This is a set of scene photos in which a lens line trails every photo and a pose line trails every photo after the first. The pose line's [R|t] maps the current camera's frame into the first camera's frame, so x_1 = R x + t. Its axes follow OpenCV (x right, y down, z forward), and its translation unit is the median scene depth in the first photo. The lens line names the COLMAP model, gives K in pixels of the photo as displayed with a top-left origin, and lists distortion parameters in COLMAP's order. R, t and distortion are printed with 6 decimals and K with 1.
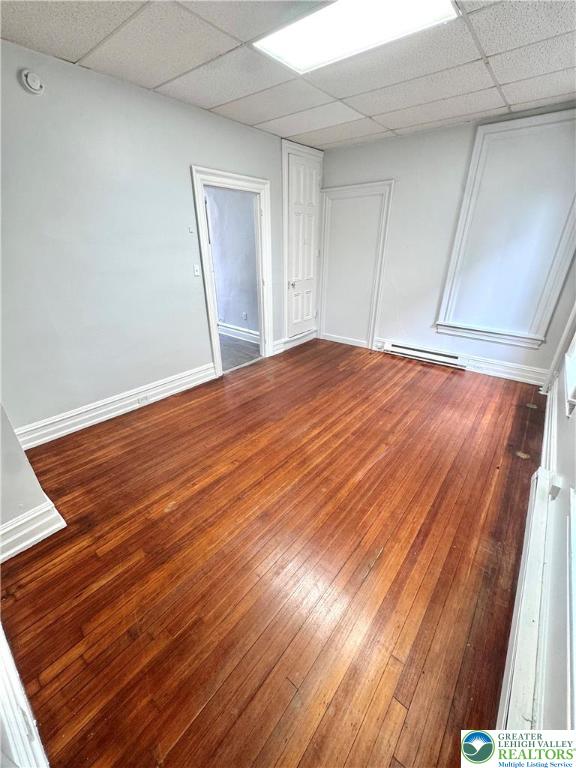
lens RADIAL K [[304.4, 0, 290.6], [0, 304.4, 384.6], [0, 0, 1]] dist [-0.007661, 0.000328]
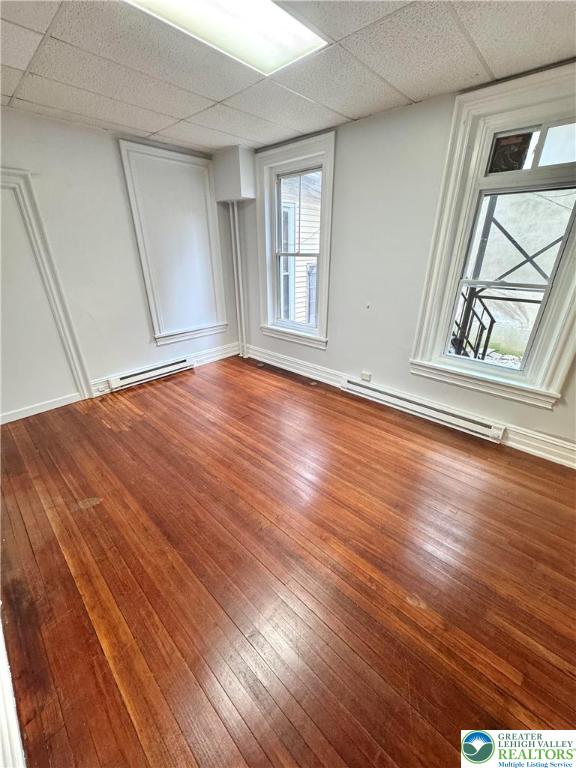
lens RADIAL K [[304.4, 0, 290.0], [0, 304.4, 383.7], [0, 0, 1]] dist [-0.007661, 0.000328]
pose [[0.069767, -0.402667, 0.912684, -0.509166], [0.428879, 0.838149, 0.336999, -0.257961], [-0.900664, 0.367919, 0.231171, 0.516951]]
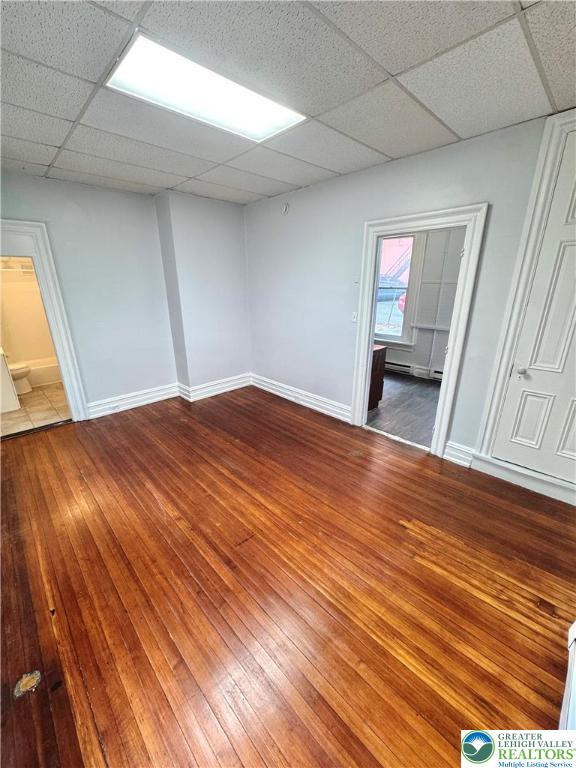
lens RADIAL K [[304.4, 0, 288.8], [0, 304.4, 384.8], [0, 0, 1]] dist [-0.007661, 0.000328]
pose [[-0.115427, 0.317959, -0.941052, 0.732935], [-0.422318, 0.841786, 0.336220, -0.414364], [0.899069, 0.436232, 0.037115, 0.816499]]
